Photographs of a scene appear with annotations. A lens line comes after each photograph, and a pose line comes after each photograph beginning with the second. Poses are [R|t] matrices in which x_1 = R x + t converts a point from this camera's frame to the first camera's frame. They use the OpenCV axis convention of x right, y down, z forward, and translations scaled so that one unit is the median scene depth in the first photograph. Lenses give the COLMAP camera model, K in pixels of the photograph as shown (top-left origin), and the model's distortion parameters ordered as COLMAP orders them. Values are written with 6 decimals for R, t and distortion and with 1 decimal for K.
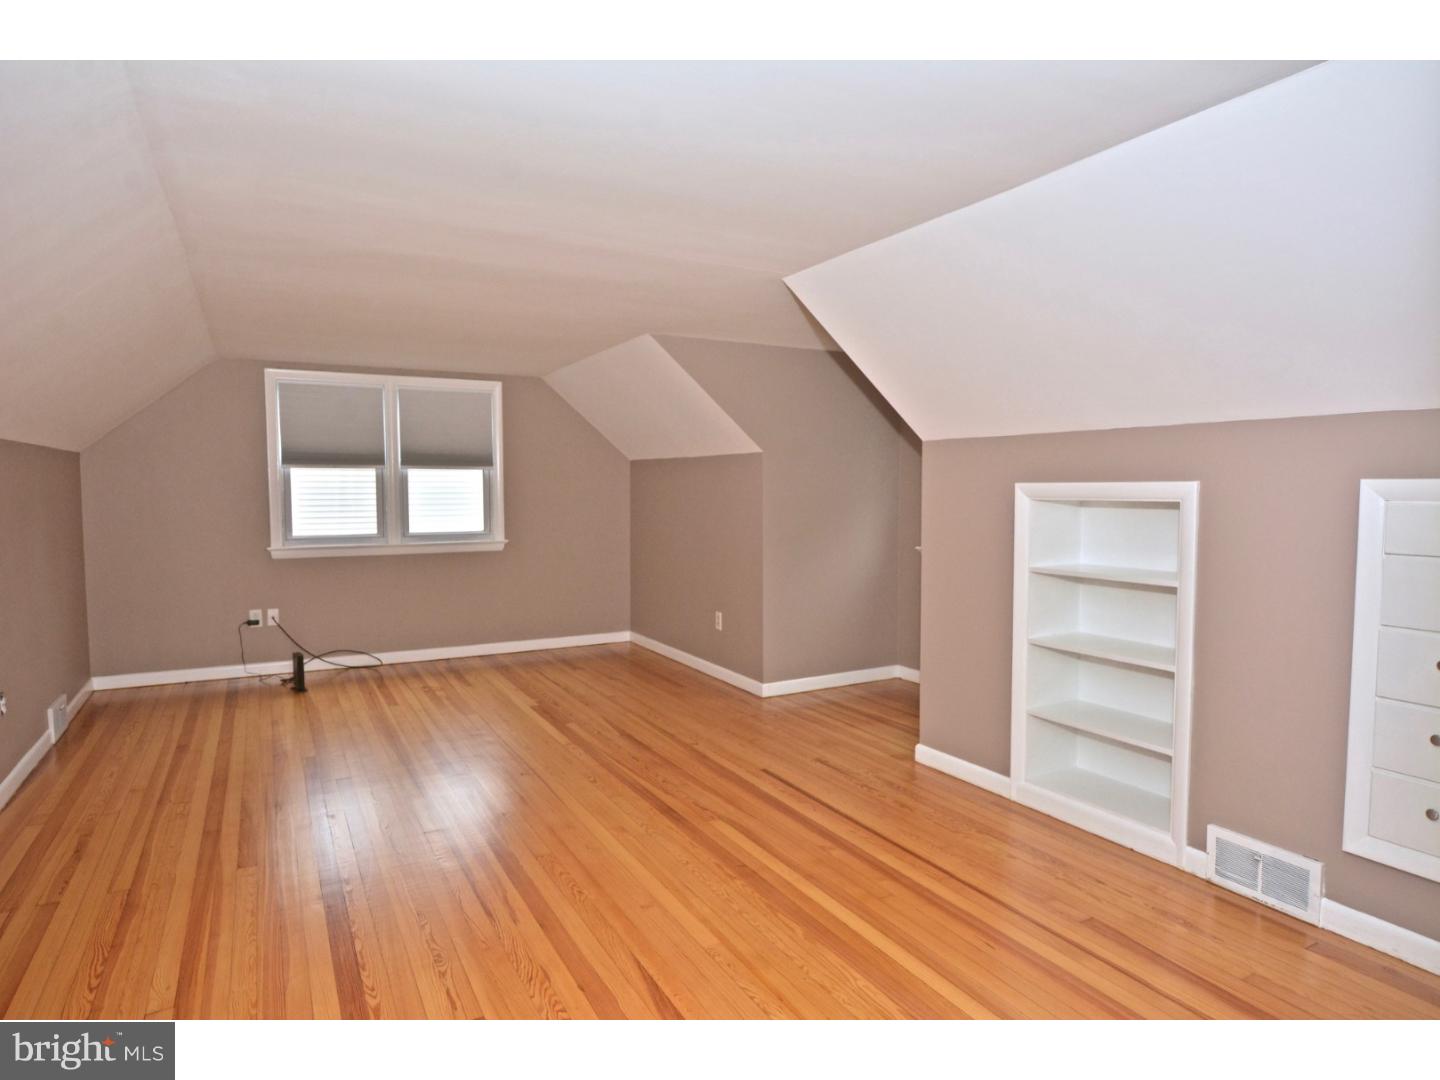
lens RADIAL K [[842.6, 0, 724.5], [0, 842.6, 542.2], [0, 0, 1]] dist [0.002874, -0.002428]
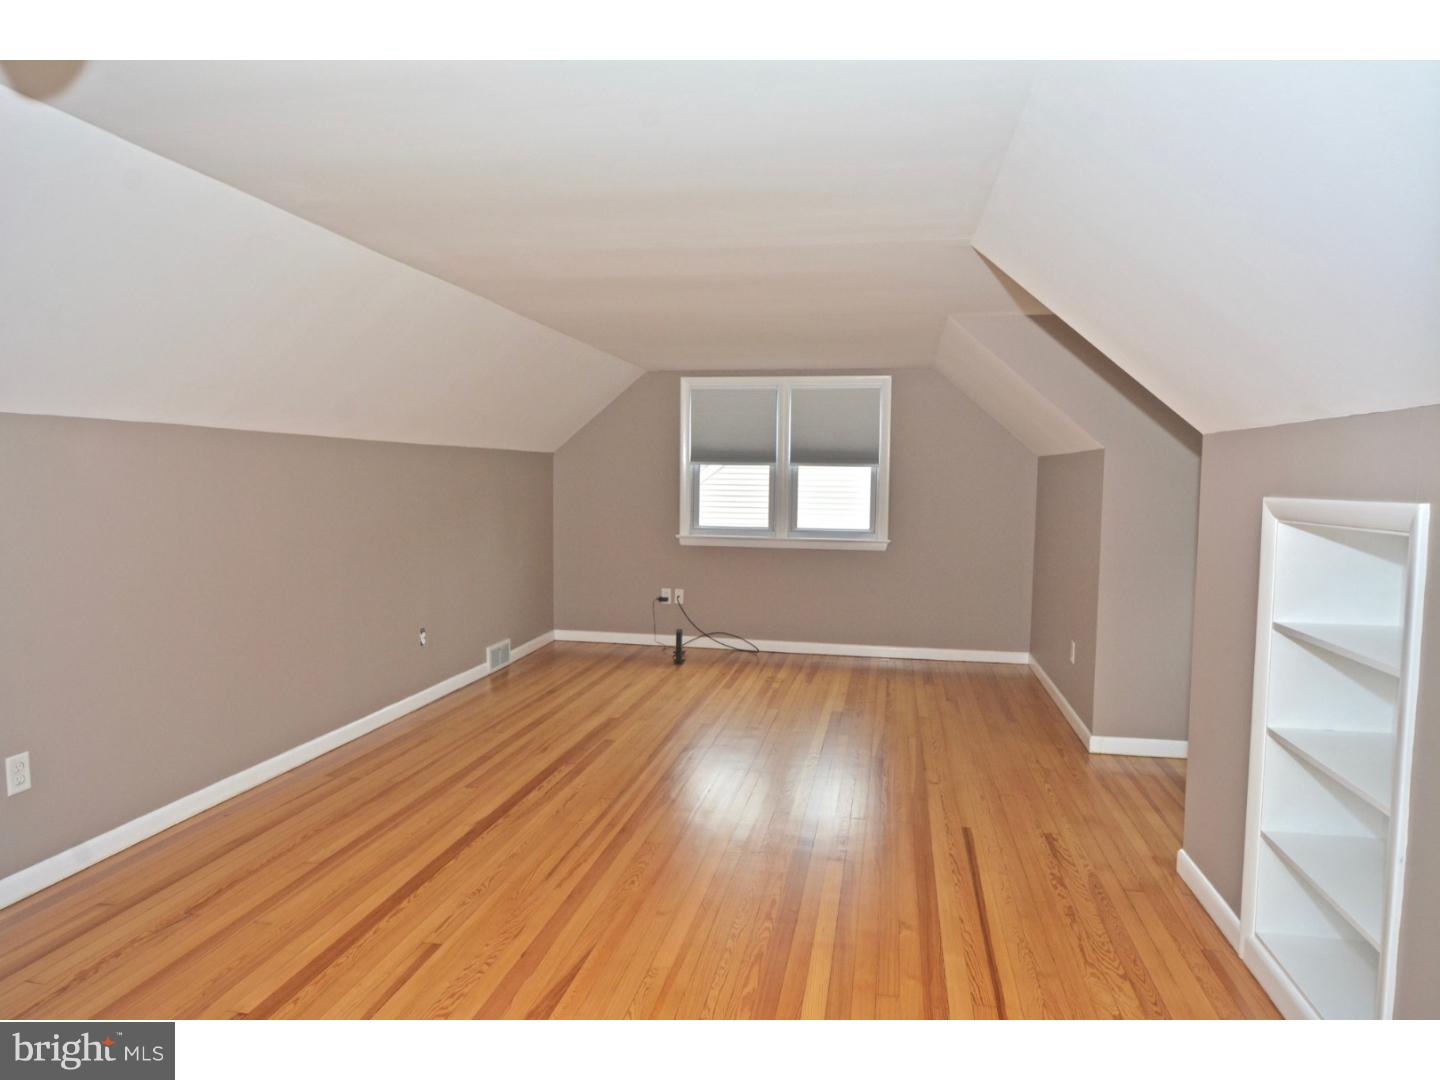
lens RADIAL K [[900.3, 0, 723.7], [0, 900.3, 541.5], [0, 0, 1]] dist [0.004795, -0.003142]
pose [[0.774674, 0.056711, -0.629813, 0.268322], [-0.054800, 0.998244, 0.022482, -0.015126], [0.629982, 0.017097, 0.776421, 0.093071]]
